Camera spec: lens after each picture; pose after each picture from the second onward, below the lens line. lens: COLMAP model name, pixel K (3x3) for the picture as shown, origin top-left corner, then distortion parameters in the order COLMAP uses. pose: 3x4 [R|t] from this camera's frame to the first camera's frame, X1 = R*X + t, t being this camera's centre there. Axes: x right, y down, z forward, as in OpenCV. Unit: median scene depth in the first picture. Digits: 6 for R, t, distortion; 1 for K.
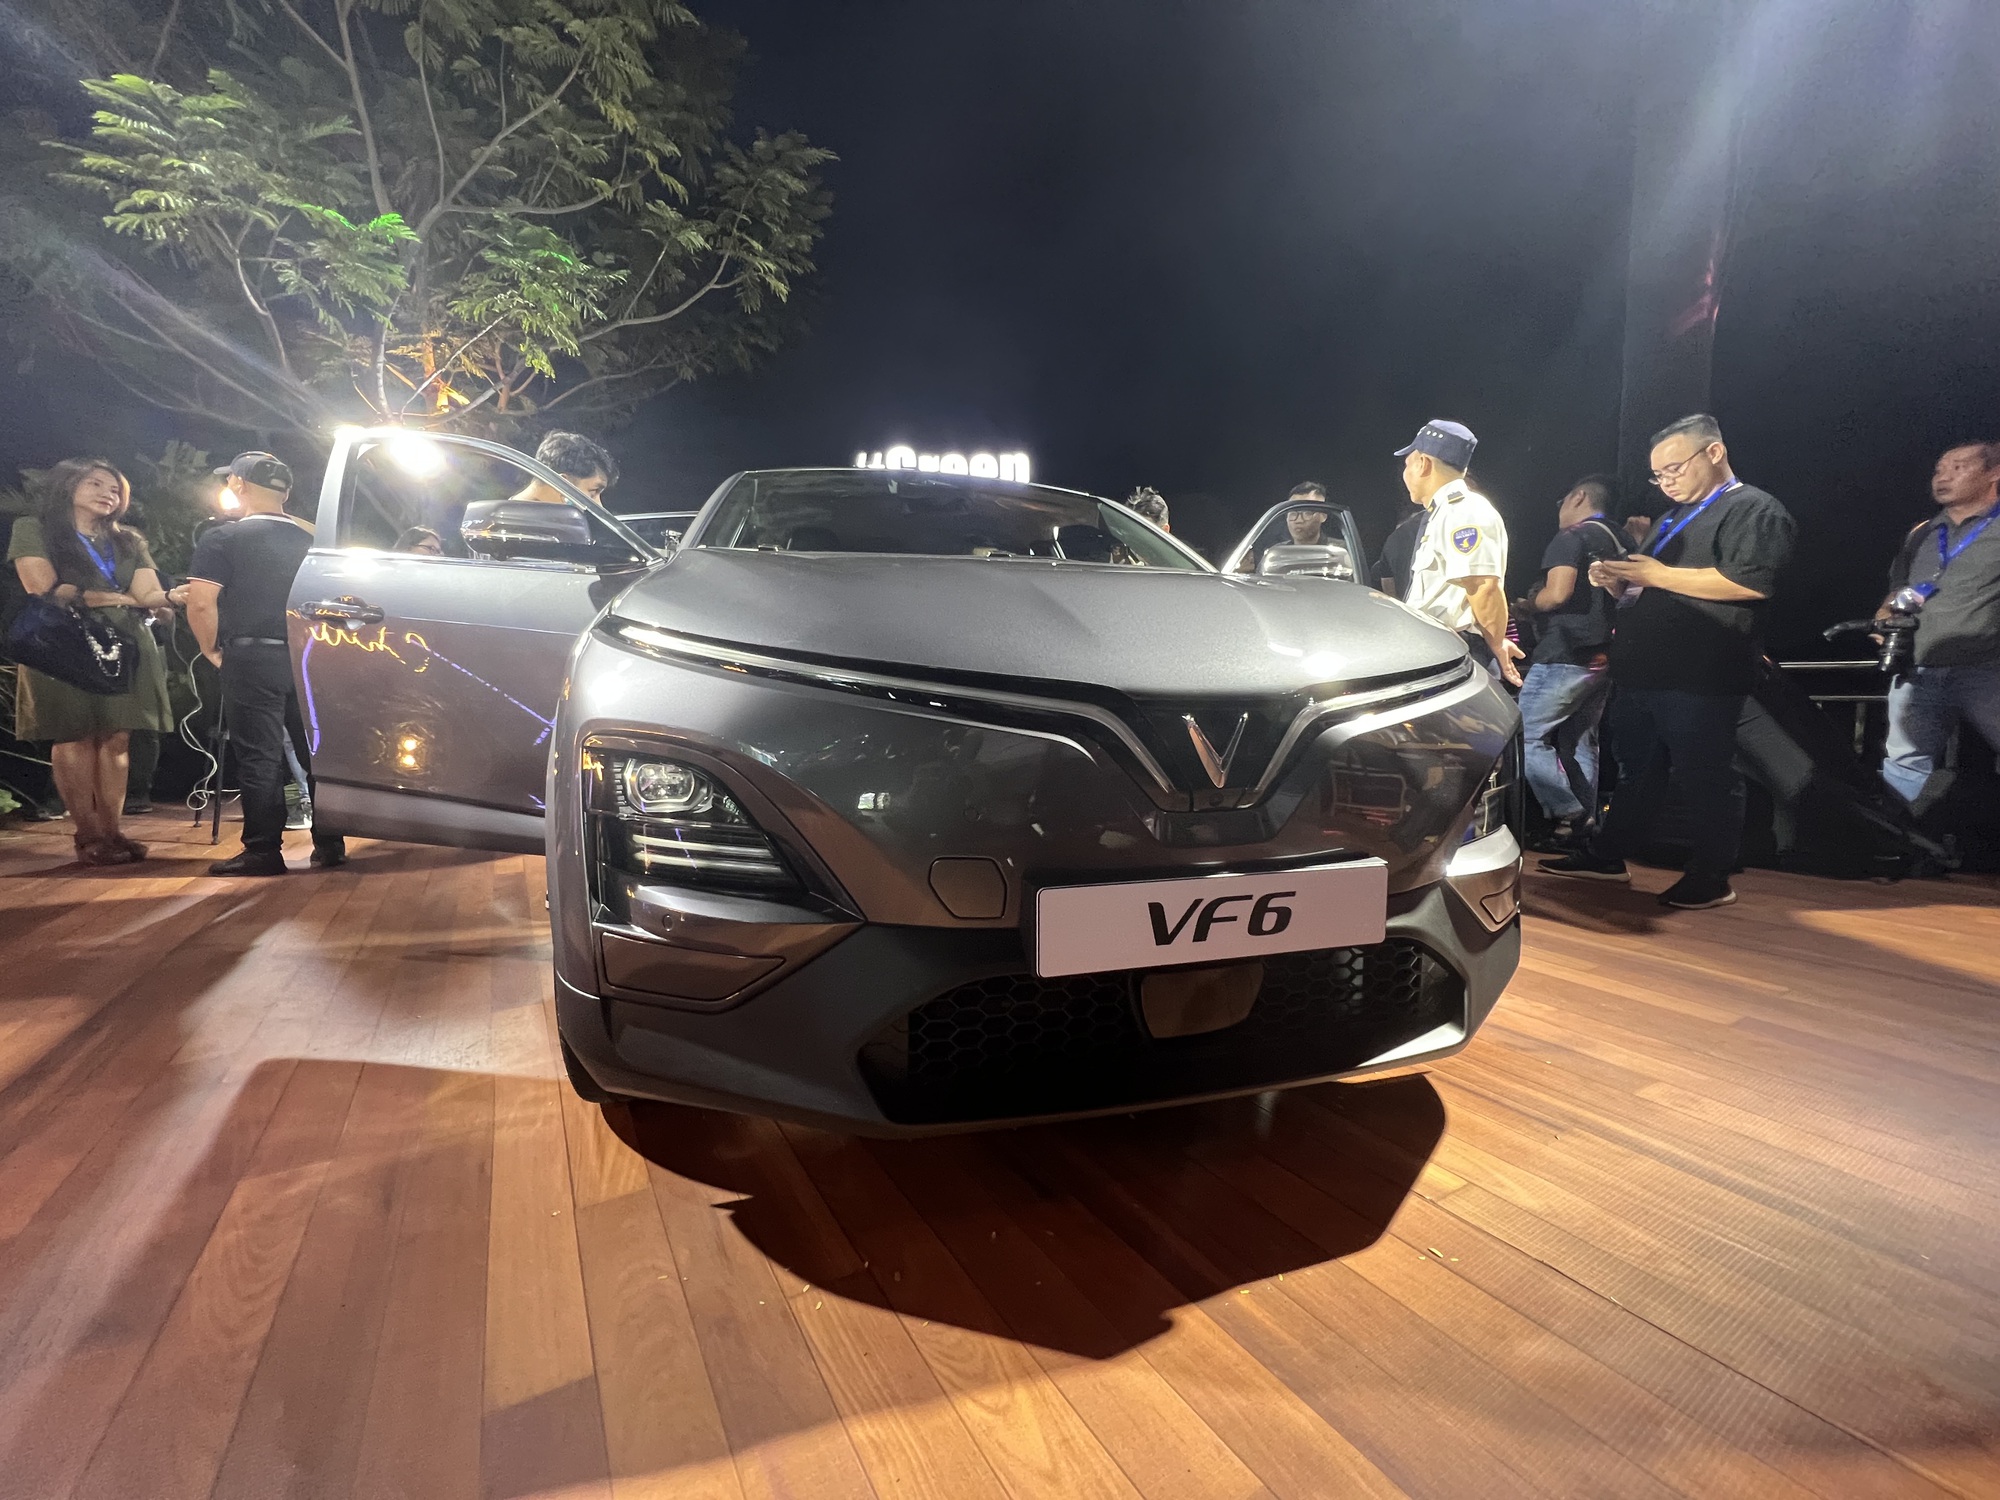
lens RADIAL K [[811.8, 0, 1000.0], [0, 811.8, 750.0], [0, 0, 1]] dist [-0.002174, -0.000475]
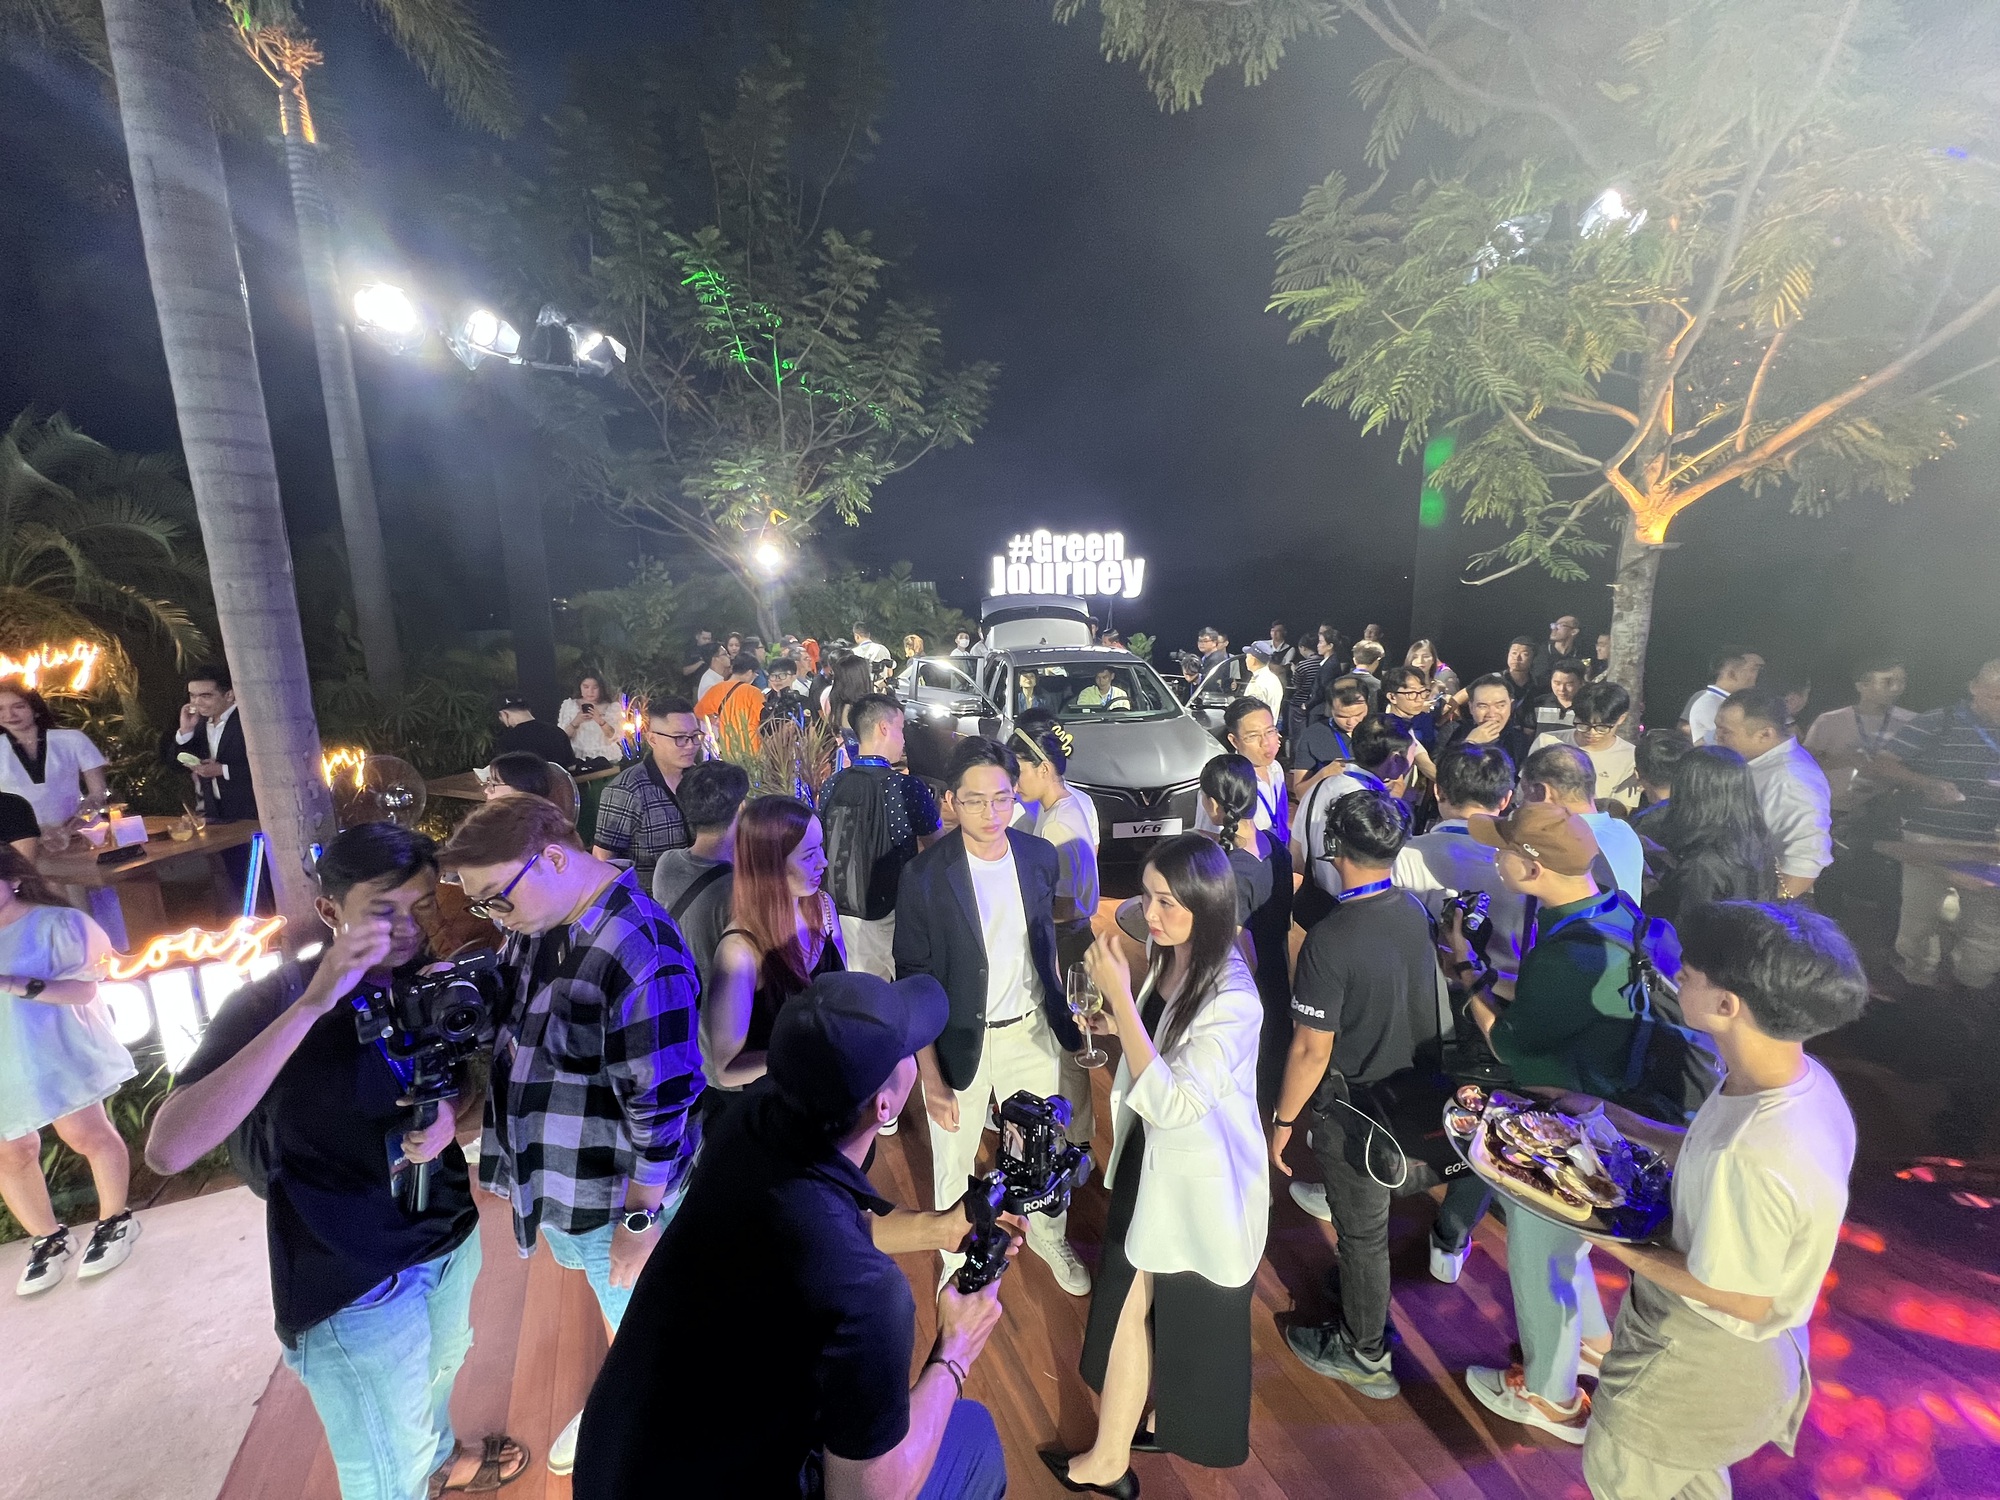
lens RADIAL K [[795.0, 0, 1000.0], [0, 795.0, 750.0], [0, 0, 1]] dist [-0.000088, -0.000015]
pose [[0.992862, 0.009779, -0.118864, -0.073433], [0.004962, 0.992383, 0.123088, -0.919413], [0.119162, -0.122799, 0.985252, -4.042550]]
